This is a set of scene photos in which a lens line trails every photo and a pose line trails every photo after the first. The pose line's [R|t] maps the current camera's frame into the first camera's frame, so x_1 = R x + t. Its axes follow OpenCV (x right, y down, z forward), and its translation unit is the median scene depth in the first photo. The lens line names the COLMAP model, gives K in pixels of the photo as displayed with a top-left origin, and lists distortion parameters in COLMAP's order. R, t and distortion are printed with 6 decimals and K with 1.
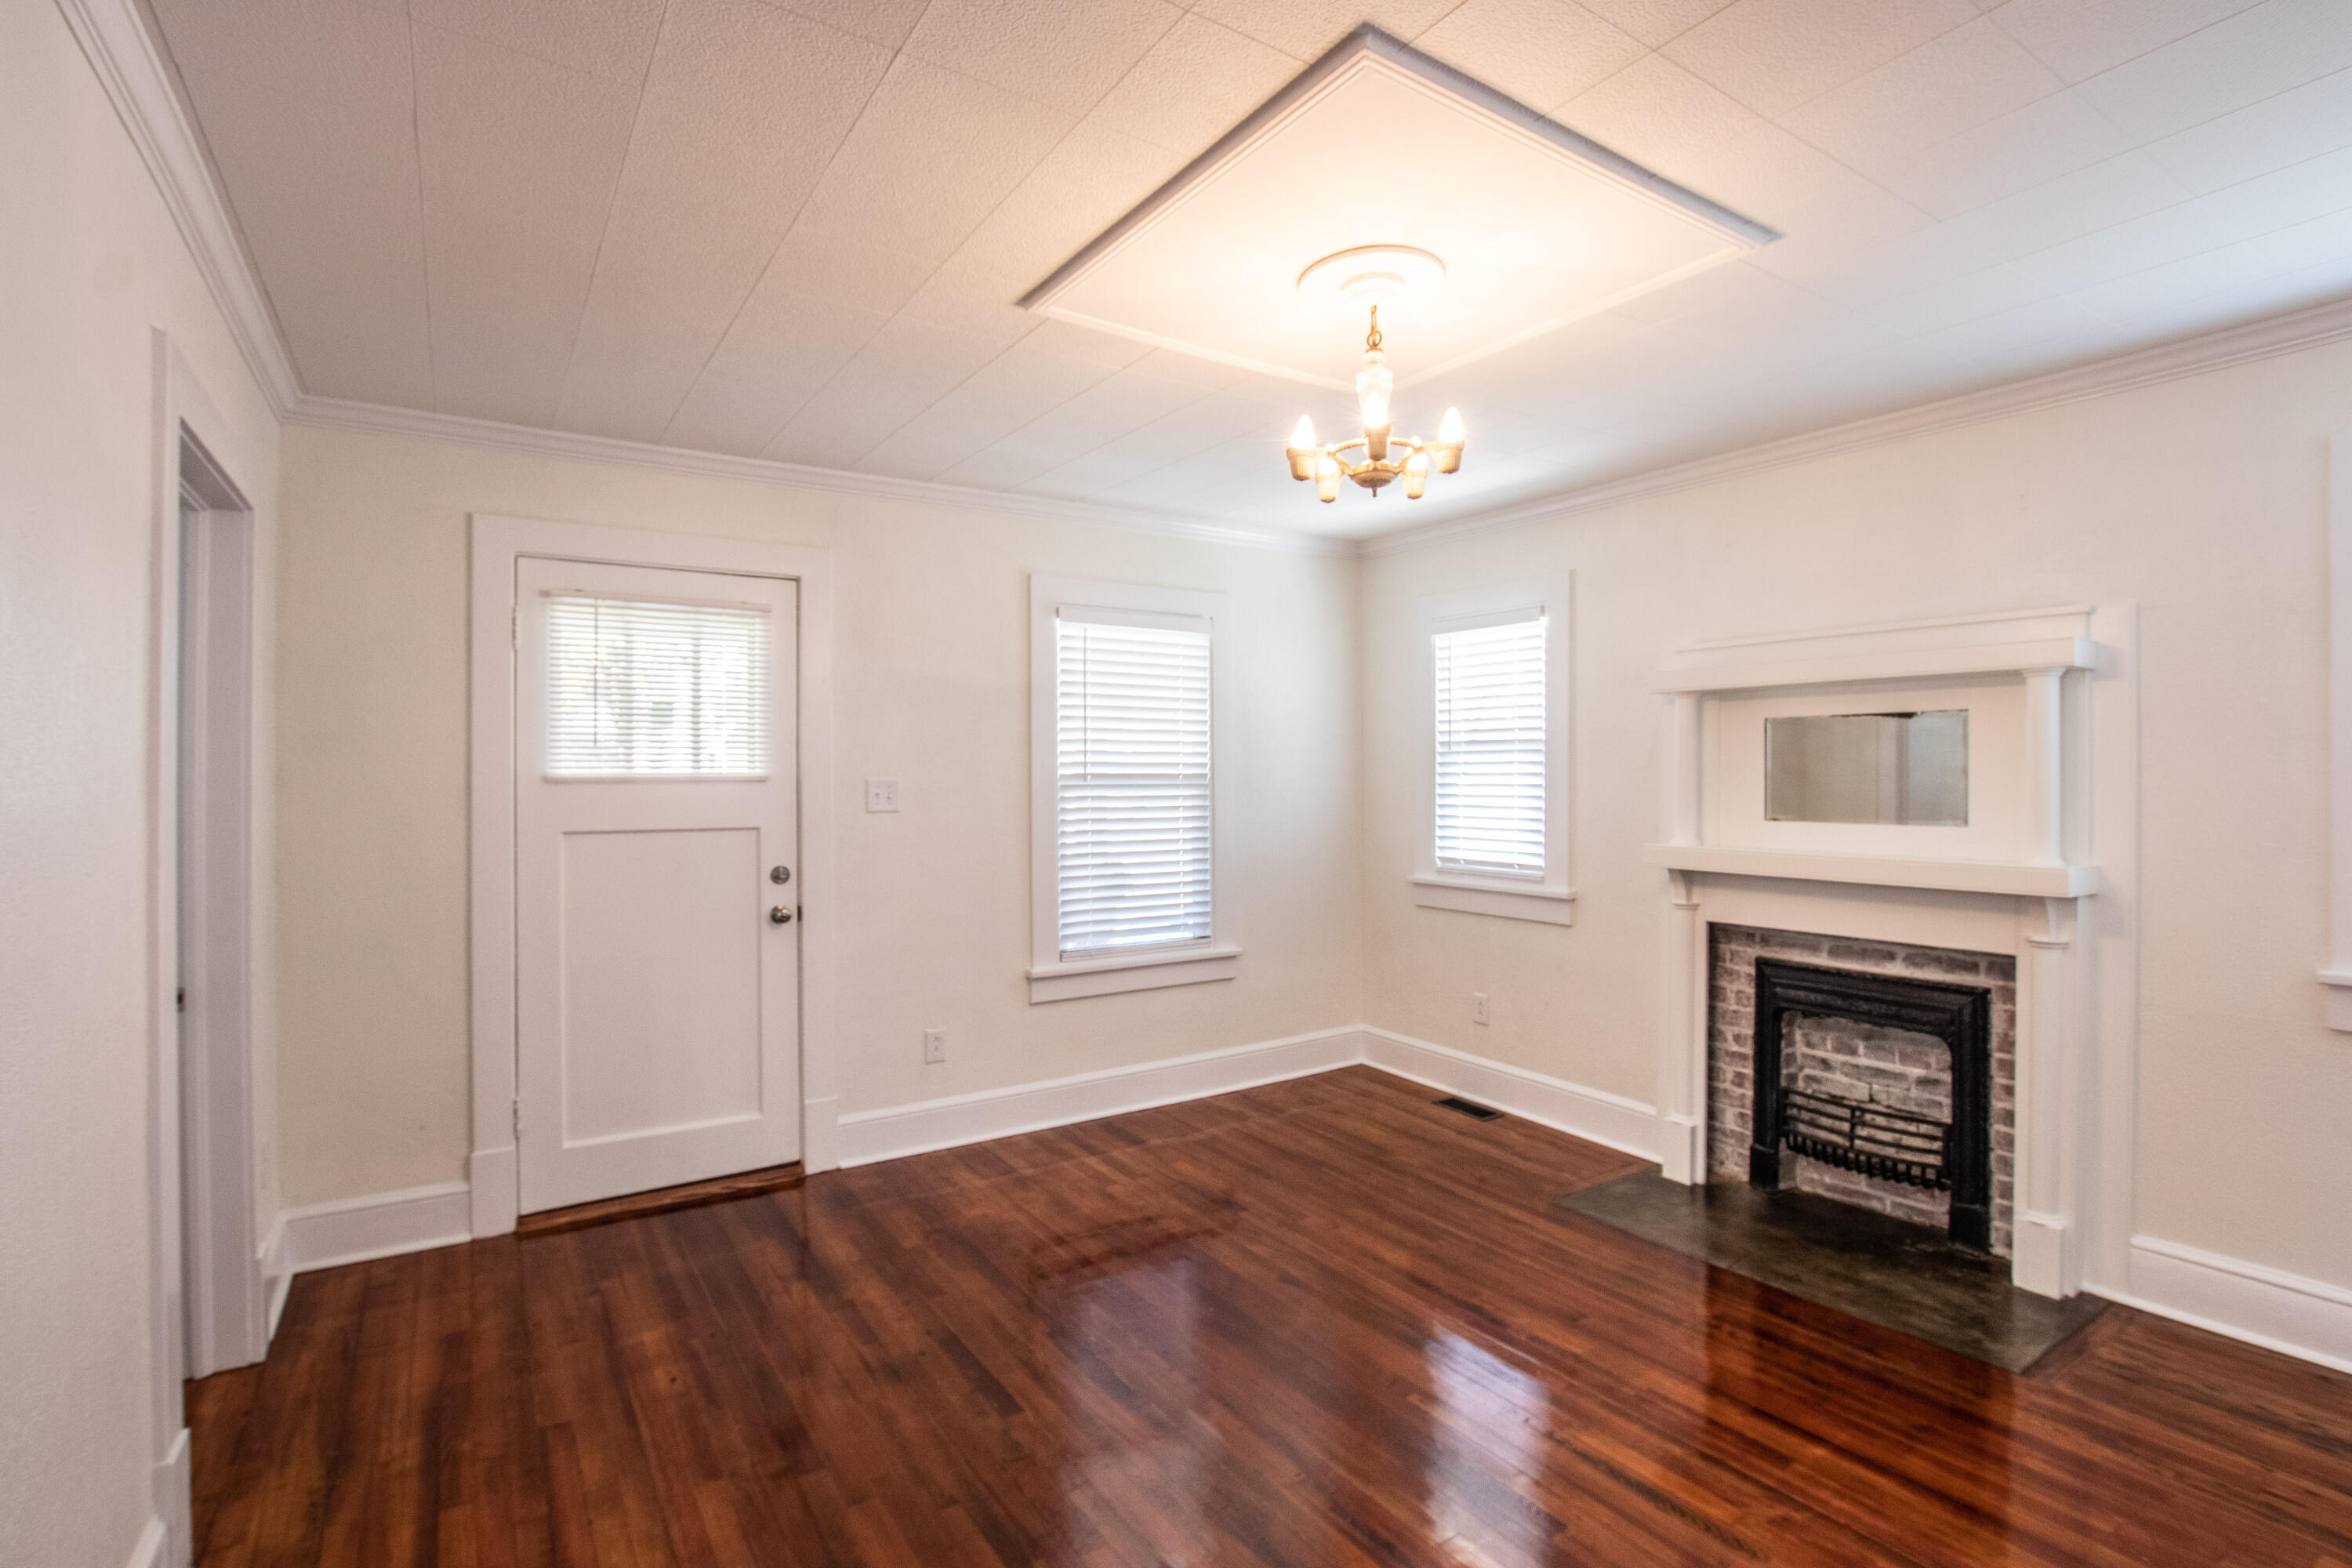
lens RADIAL K [[1090.0, 0, 1176.0], [0, 1090.0, 784.0], [0, 0, 1]] dist [-0.031886, 0.000159]
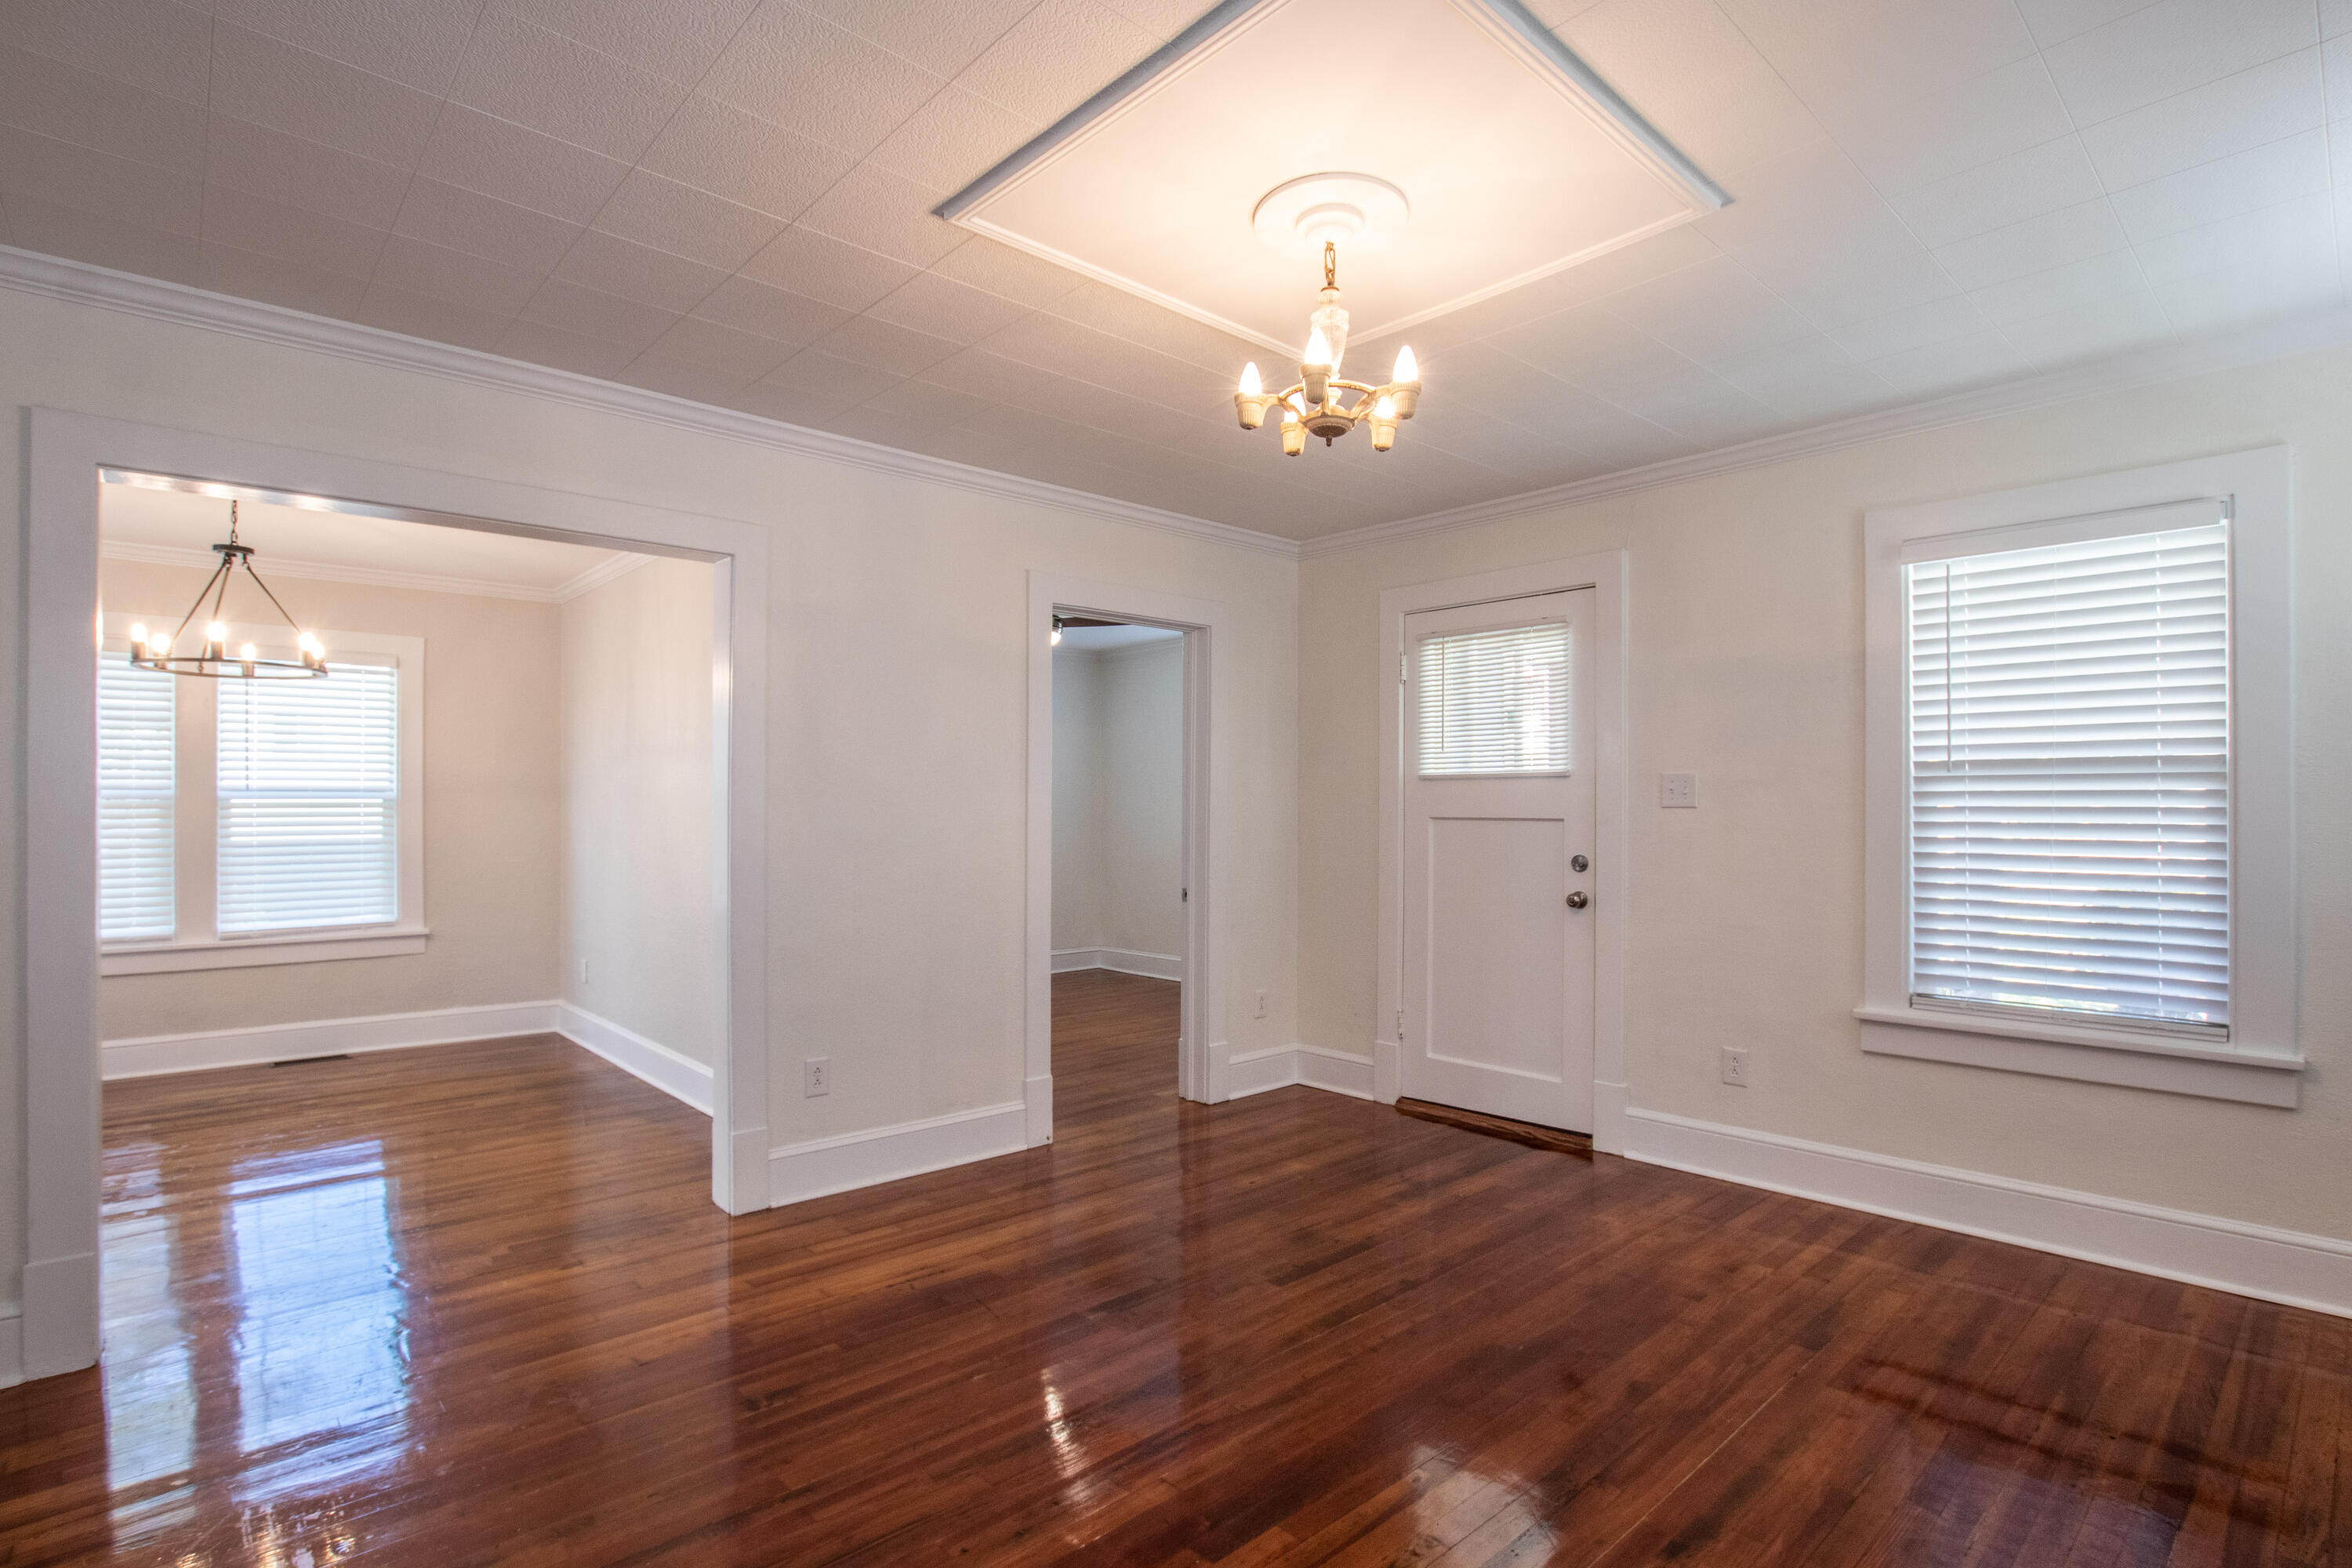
lens RADIAL K [[1141.4, 0, 1180.5], [0, 1141.4, 809.1], [0, 0, 1]] dist [-0.033501, 0.000322]
pose [[0.170277, 0.008013, -0.985364, 0.676992], [-0.004455, 0.999963, 0.007362, 0.023052], [0.985386, 0.003136, 0.170306, 0.415891]]
